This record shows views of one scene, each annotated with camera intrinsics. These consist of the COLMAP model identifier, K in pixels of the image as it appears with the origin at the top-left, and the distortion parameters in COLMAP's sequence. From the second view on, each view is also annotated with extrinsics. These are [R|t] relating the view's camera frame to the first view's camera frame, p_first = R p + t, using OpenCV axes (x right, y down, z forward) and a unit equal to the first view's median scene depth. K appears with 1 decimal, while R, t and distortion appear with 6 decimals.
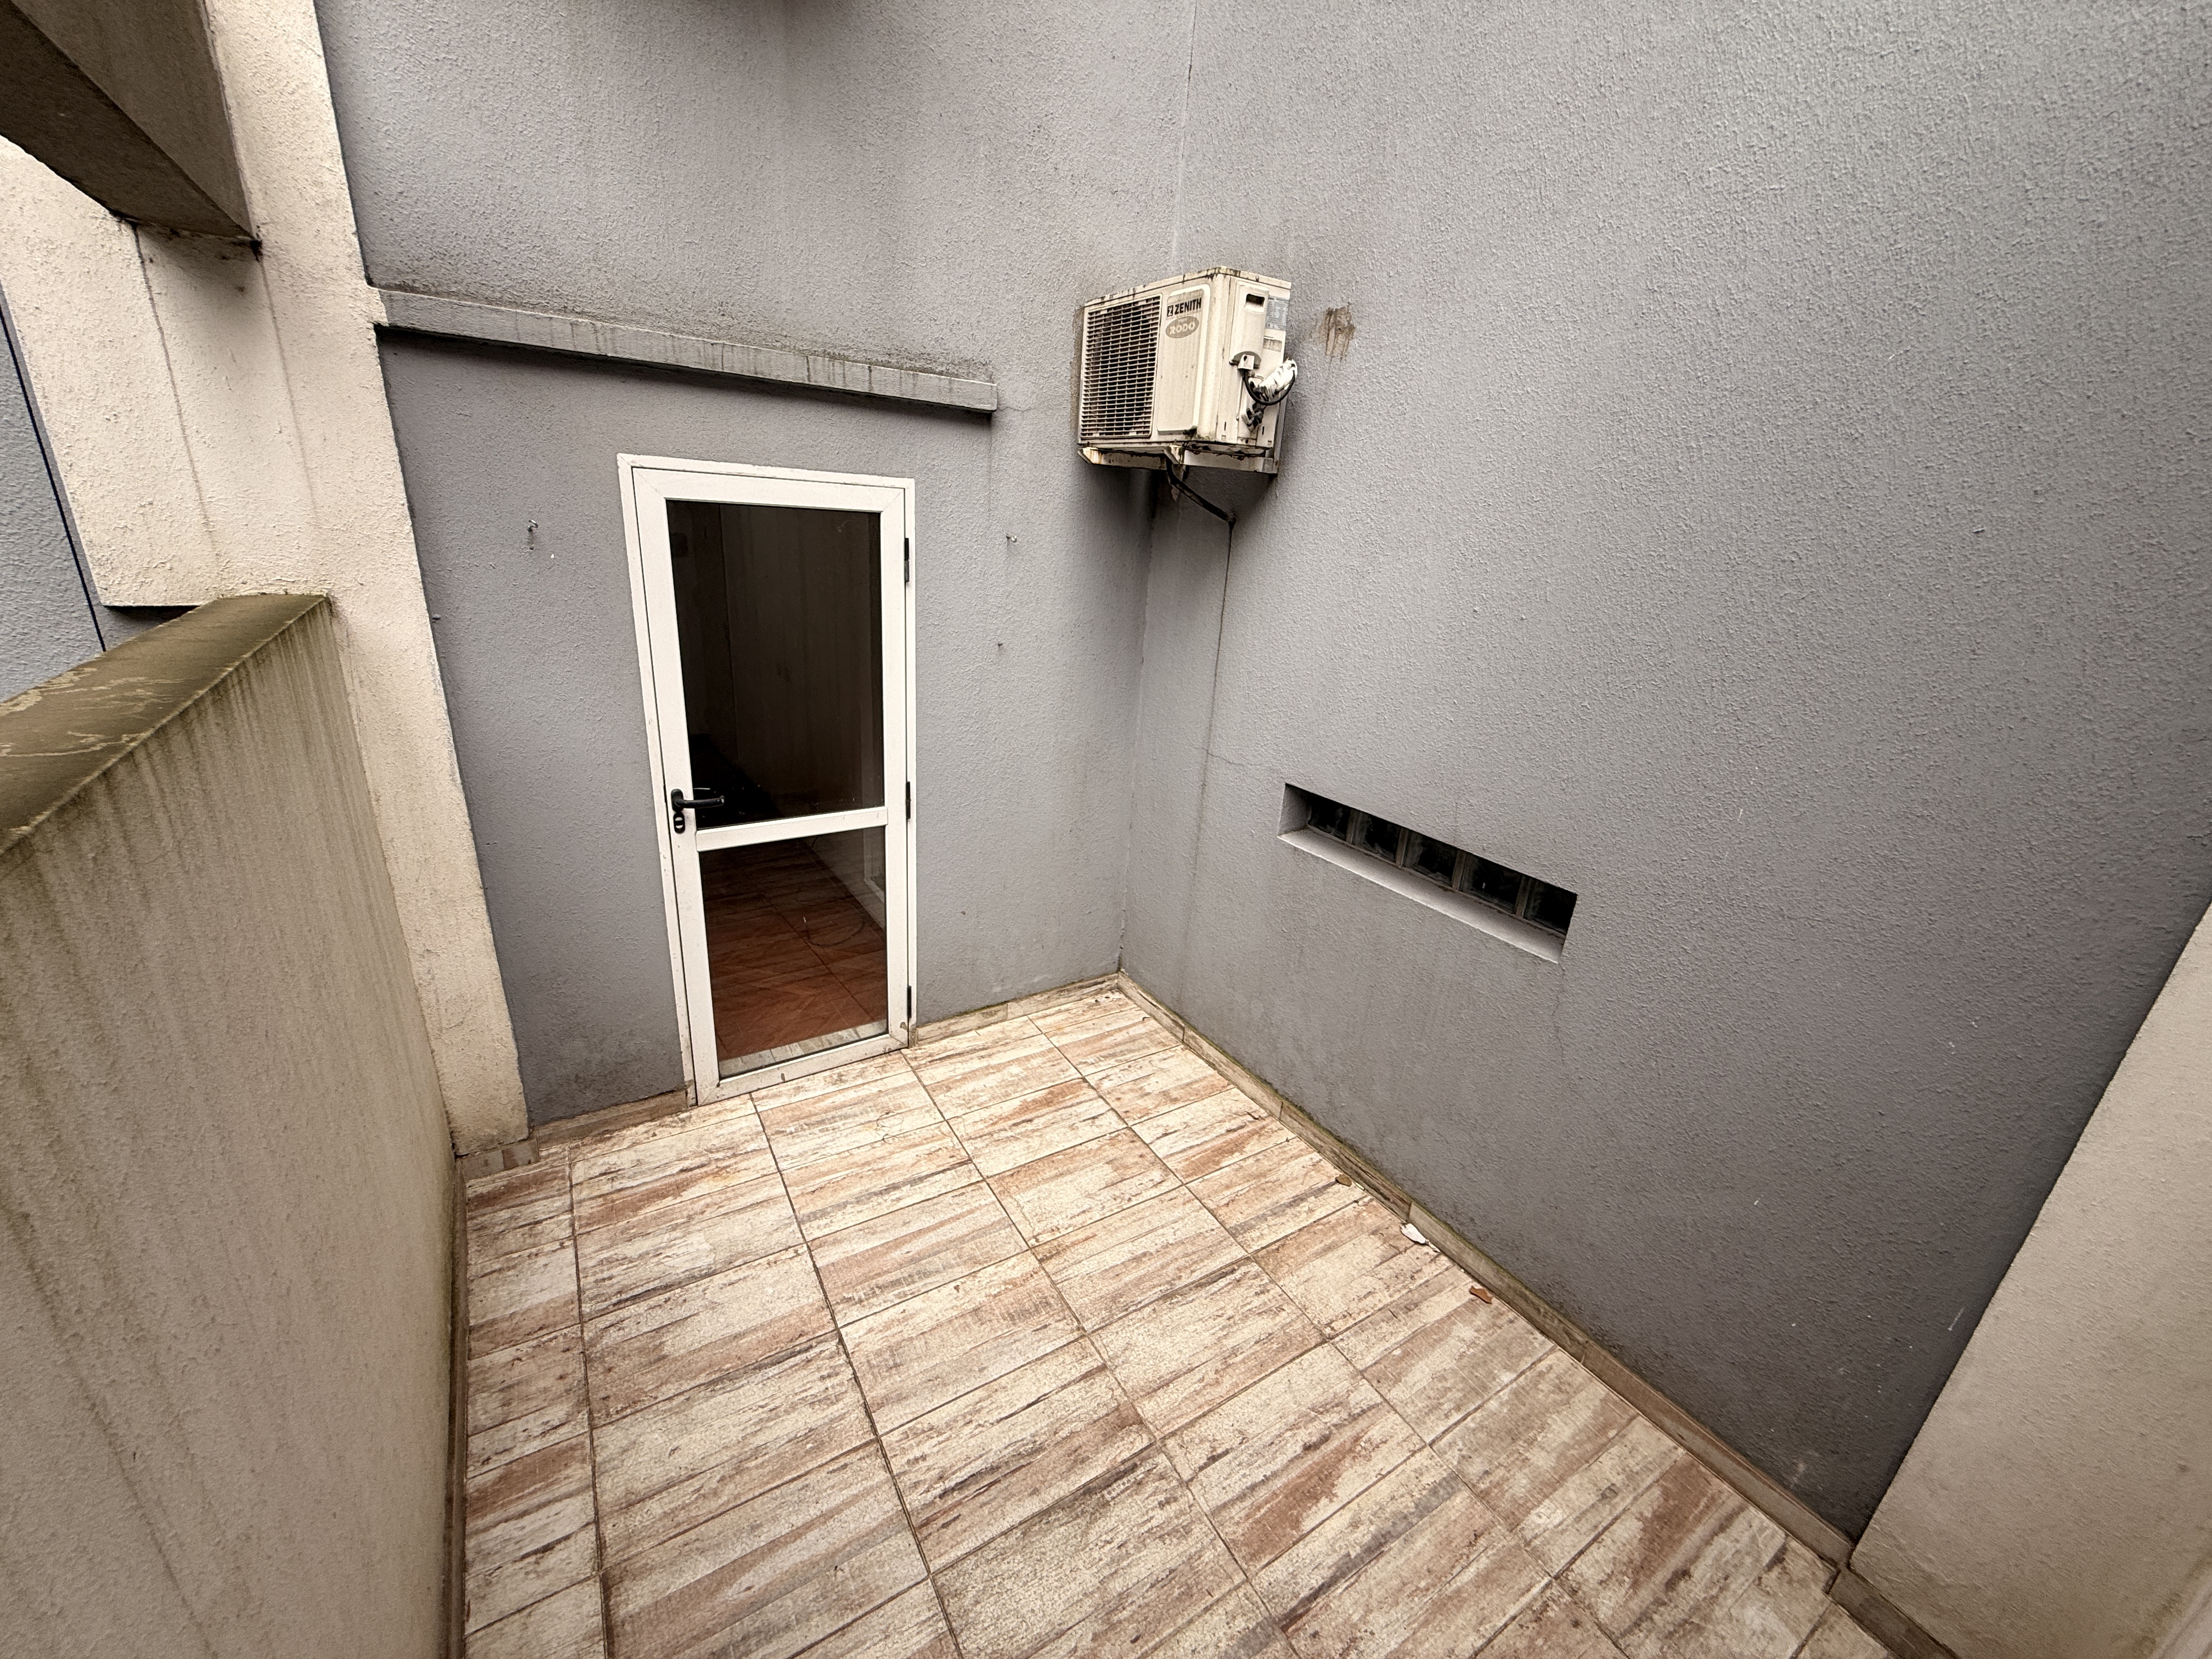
lens RADIAL K [[878.1, 0, 1100.8], [0, 878.1, 826.4], [0, 0, 1]] dist [-0.001067, 0.000525]
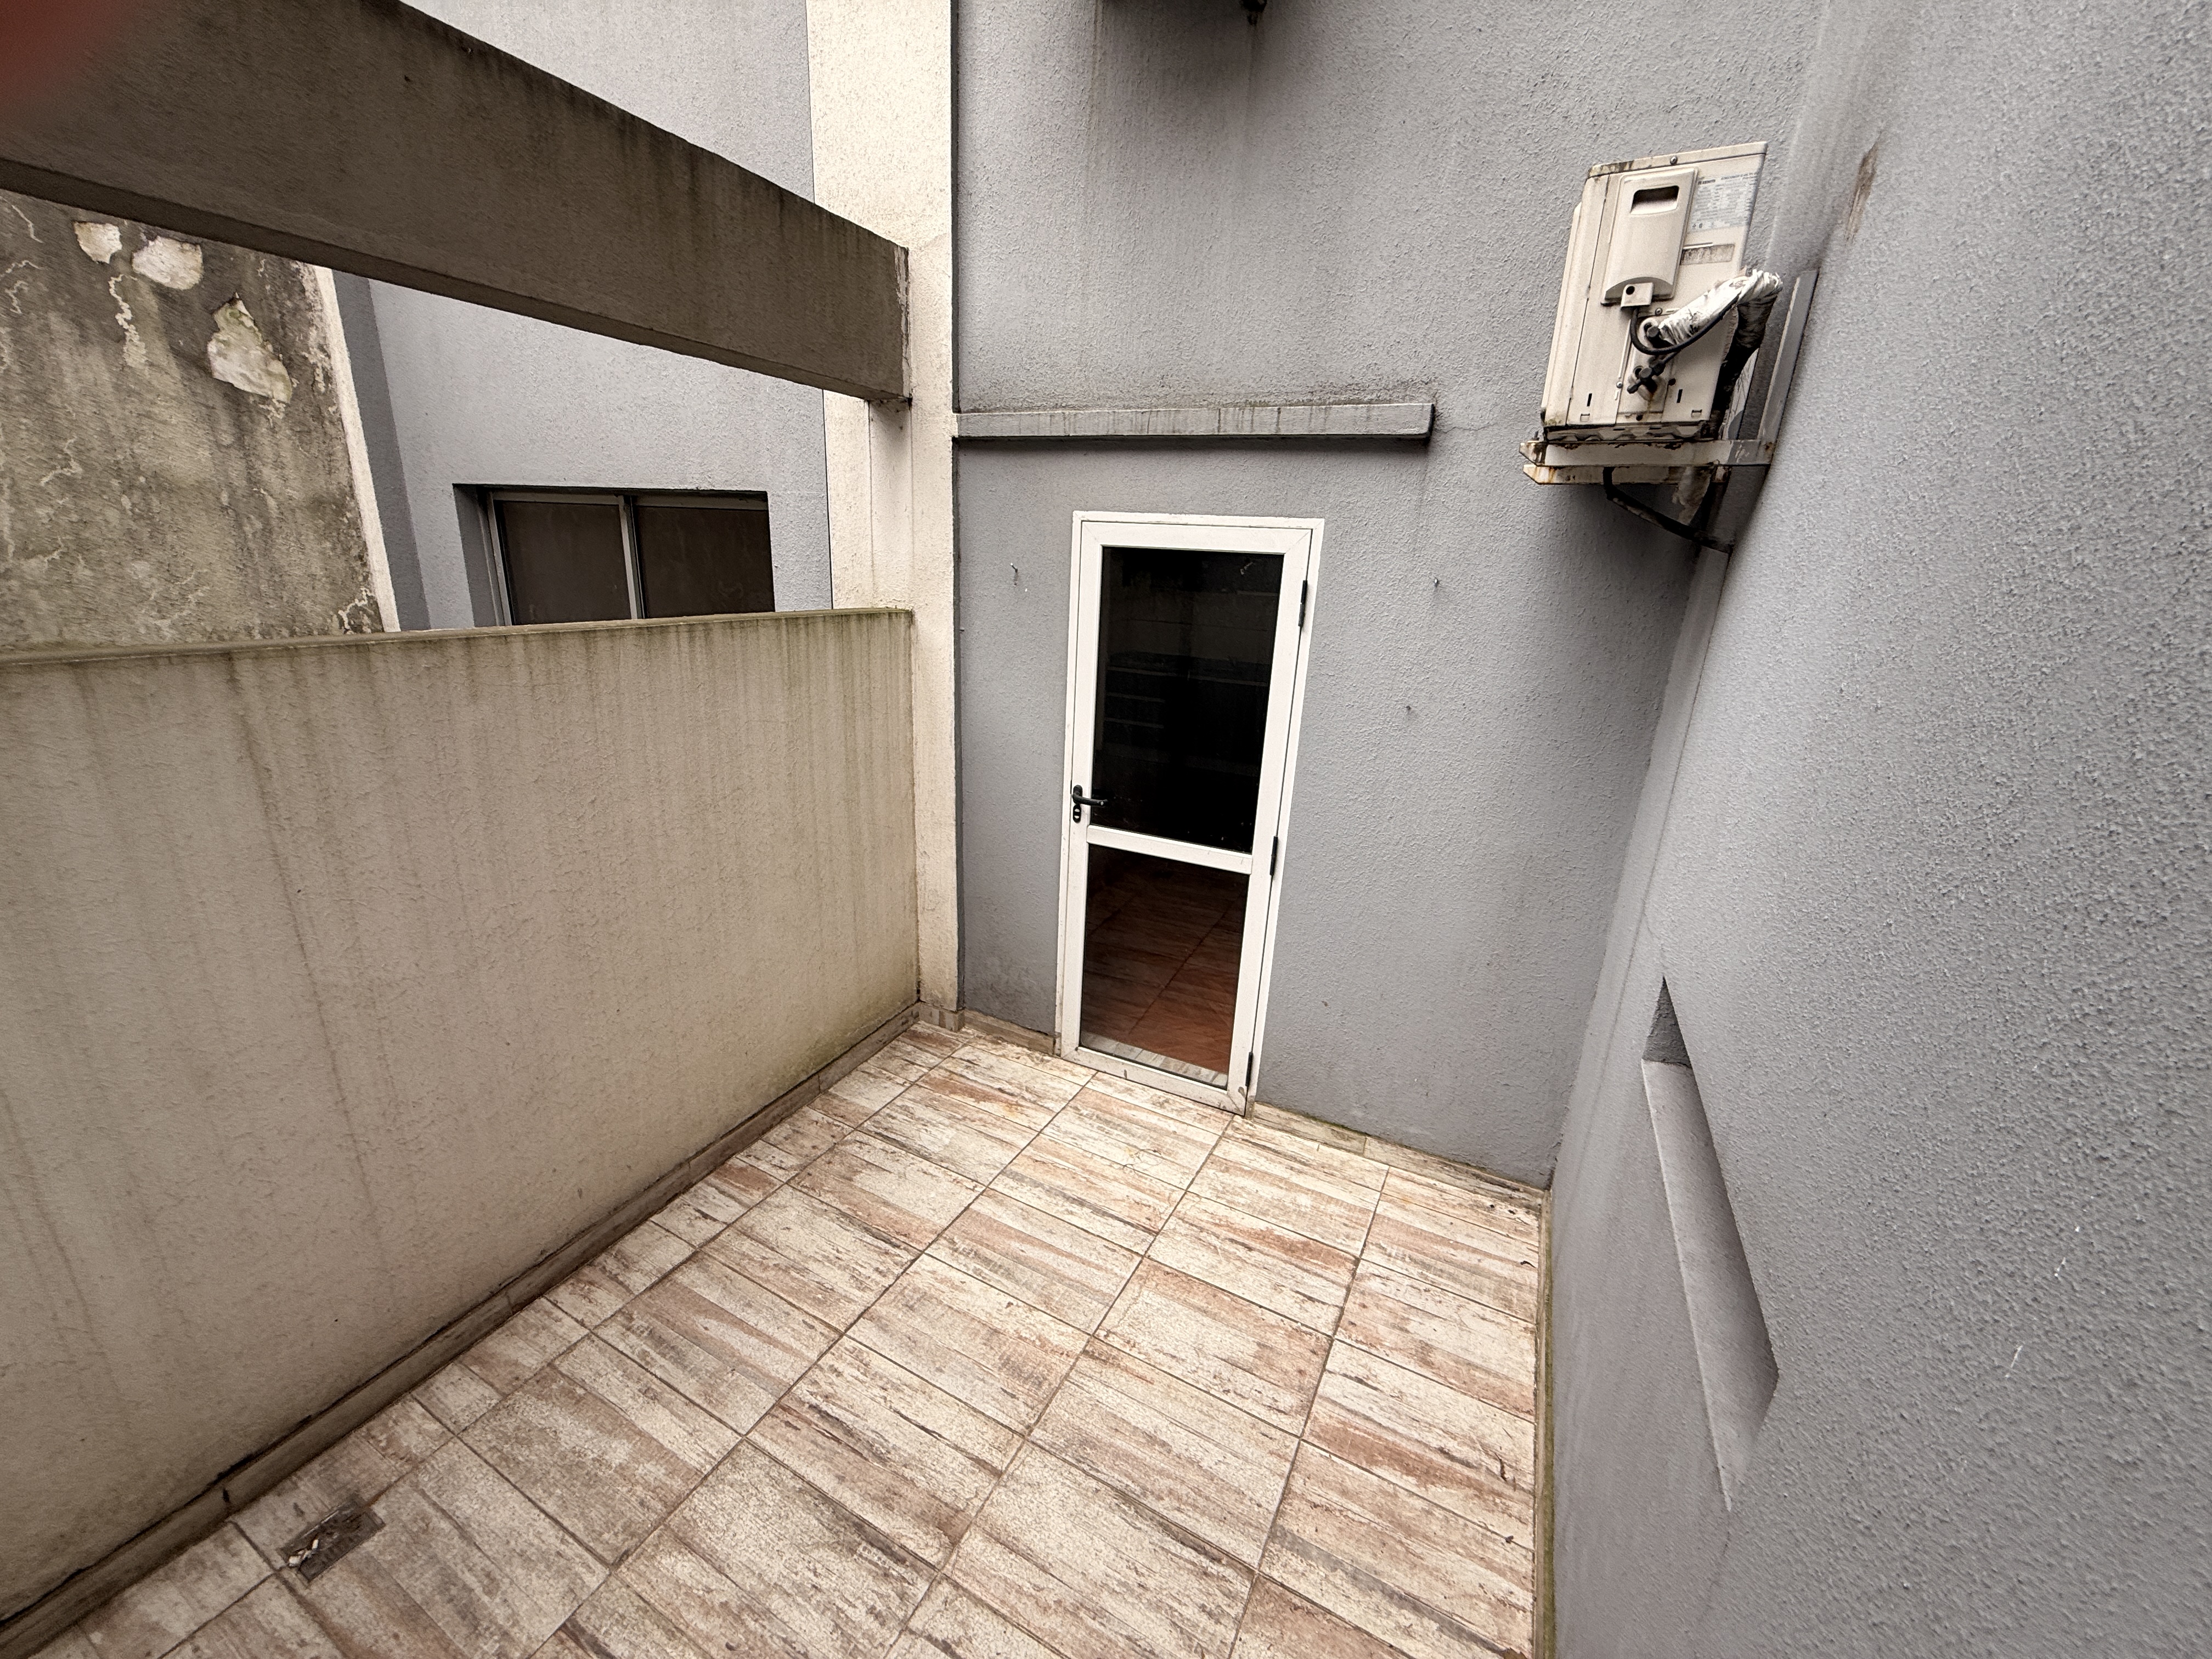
lens RADIAL K [[878.1, 0, 1099.7], [0, 878.1, 827.2], [0, 0, 1]] dist [-0.001067, 0.000525]
pose [[0.503872, 0.218919, -0.835576, 0.574308], [-0.301189, 0.951167, 0.067579, -0.082074], [0.809567, 0.217615, 0.545202, 0.406224]]
